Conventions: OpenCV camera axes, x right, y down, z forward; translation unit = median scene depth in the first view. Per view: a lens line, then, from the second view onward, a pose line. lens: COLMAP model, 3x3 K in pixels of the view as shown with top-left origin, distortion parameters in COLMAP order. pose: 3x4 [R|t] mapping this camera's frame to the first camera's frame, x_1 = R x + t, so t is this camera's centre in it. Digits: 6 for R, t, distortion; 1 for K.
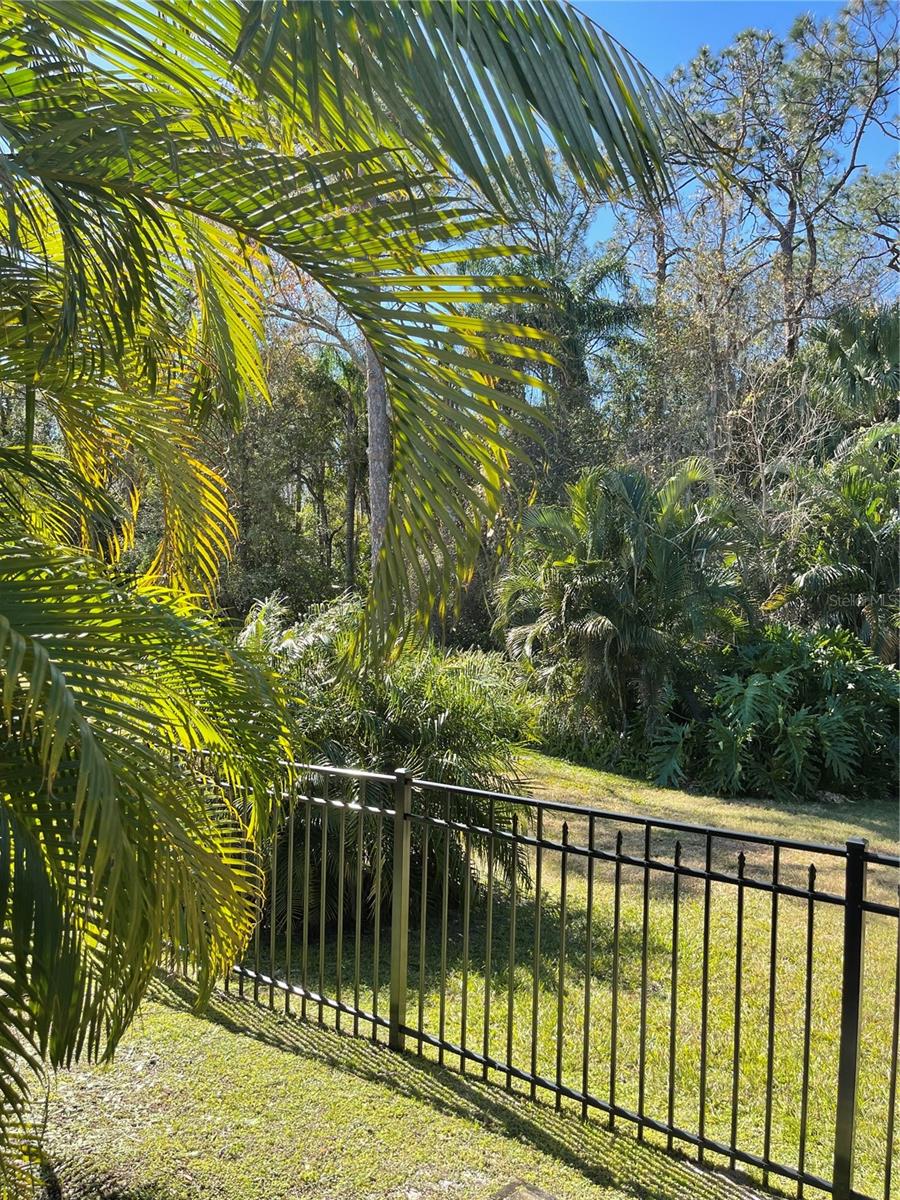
lens RADIAL K [[901.1, 0, 445.8], [0, 901.1, 613.2], [0, 0, 1]] dist [0.086719, -0.115441]
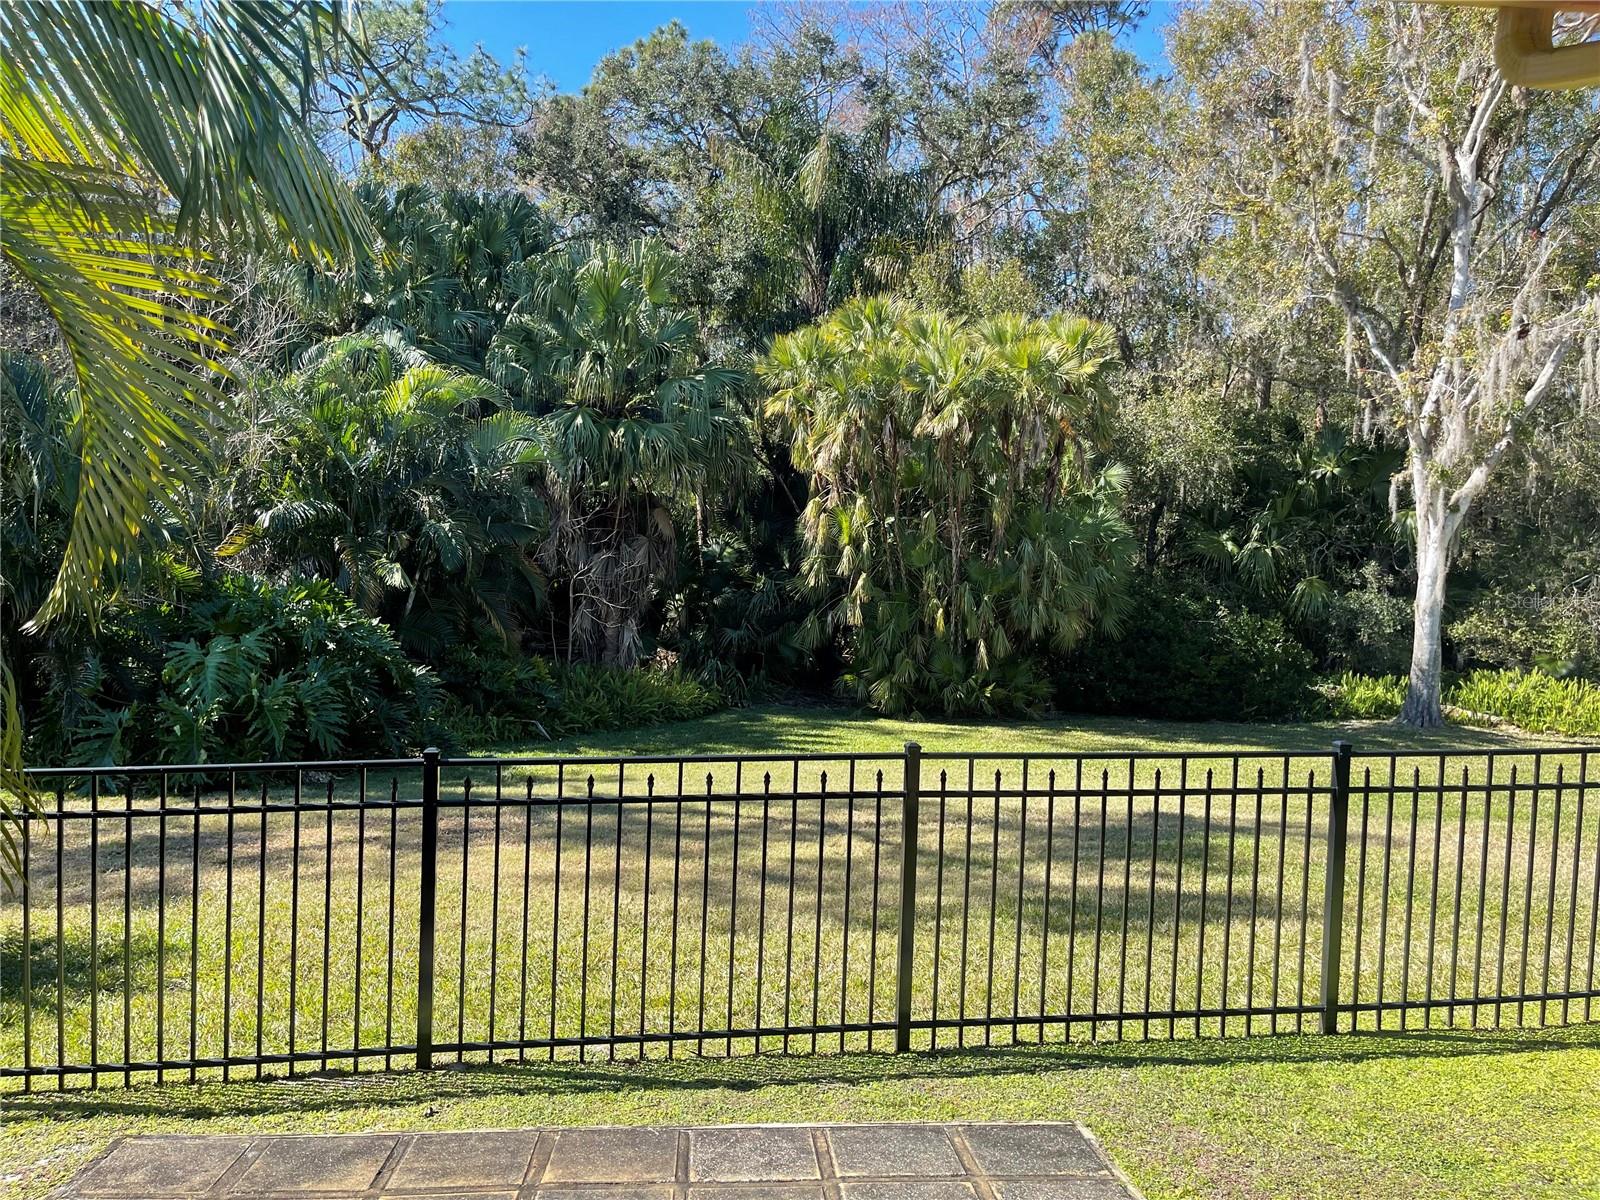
lens RADIAL K [[1201.5, 0, 800.0], [0, 1201.5, 600.0], [0, 0, 1]] dist [0.086719, -0.115441]
pose [[0.687284, -0.029483, 0.725790, -0.074746], [0.005298, 0.999353, 0.035579, -0.000415], [-0.726370, -0.020608, 0.686995, -0.089326]]
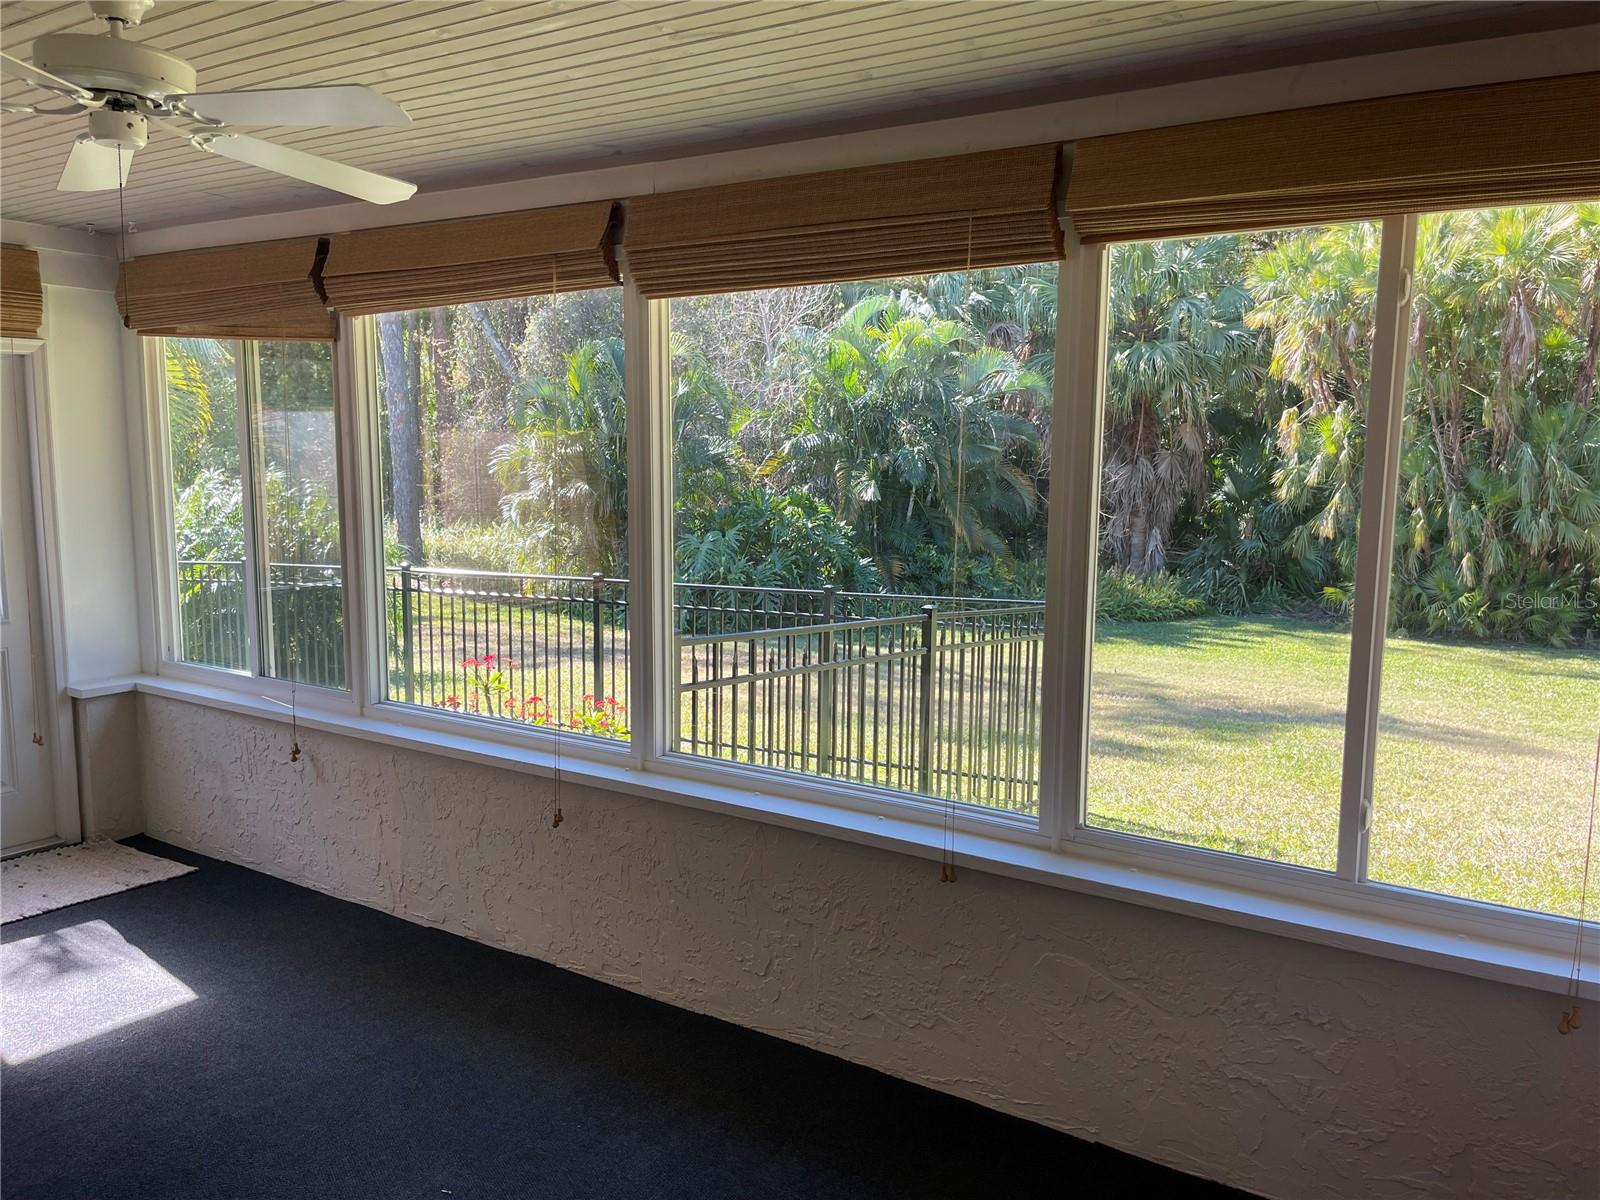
lens RADIAL K [[1201.5, 0, 800.0], [0, 1201.5, 600.0], [0, 0, 1]] dist [0.086719, -0.115441]
pose [[0.986887, -0.030716, 0.158465, 0.193338], [0.015929, 0.995468, 0.093755, 0.012240], [-0.160626, -0.090001, 0.982903, -0.484506]]
